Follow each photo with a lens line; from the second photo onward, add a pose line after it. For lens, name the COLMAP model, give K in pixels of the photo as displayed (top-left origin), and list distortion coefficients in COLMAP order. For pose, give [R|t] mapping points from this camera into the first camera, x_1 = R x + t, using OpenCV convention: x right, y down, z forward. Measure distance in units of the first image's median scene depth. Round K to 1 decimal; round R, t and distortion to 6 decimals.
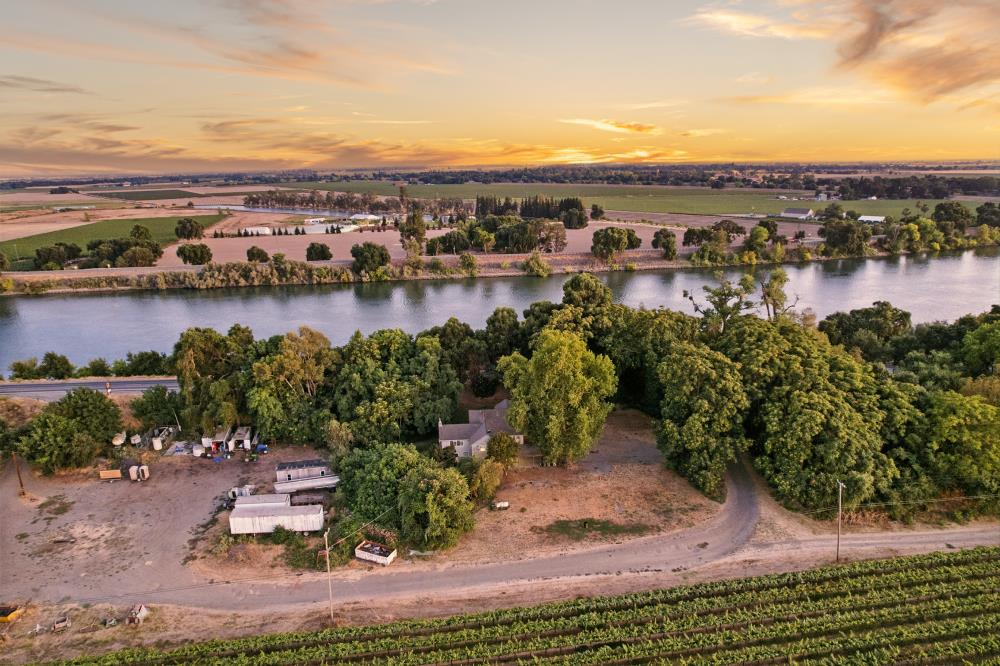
lens RADIAL K [[642.4, 0, 500.0], [0, 642.4, 333.0], [0, 0, 1]] dist [-0.071945, 0.059164]
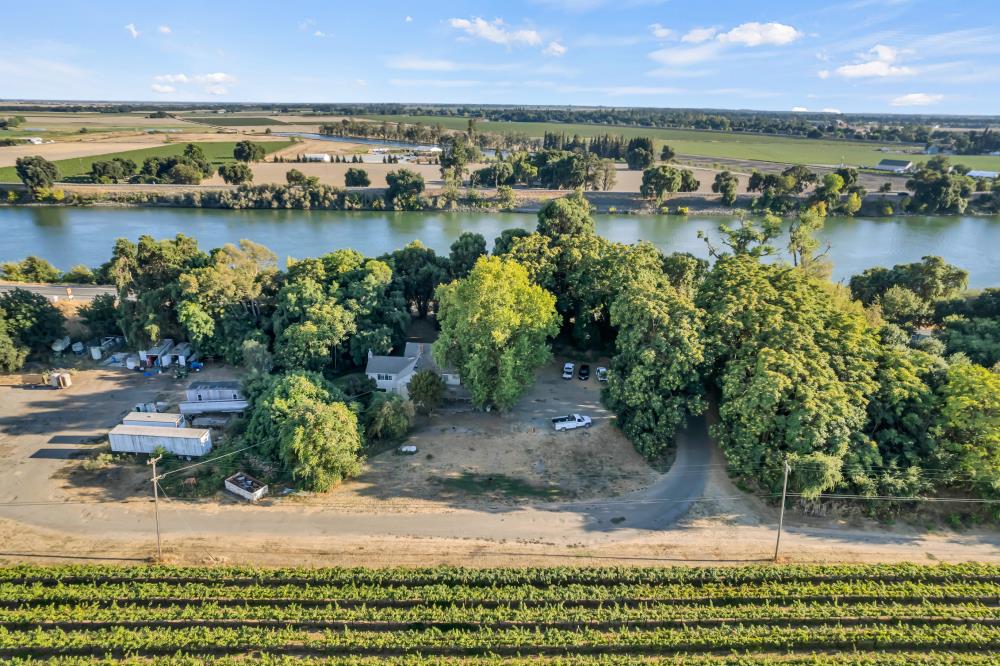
lens RADIAL K [[642.4, 0, 500.0], [0, 642.4, 333.0], [0, 0, 1]] dist [-0.071945, 0.059164]
pose [[0.990066, 0.076473, -0.117989, 0.184501], [-0.066025, 0.993745, 0.090064, 0.017457], [0.124138, -0.081379, 0.988922, 0.126910]]
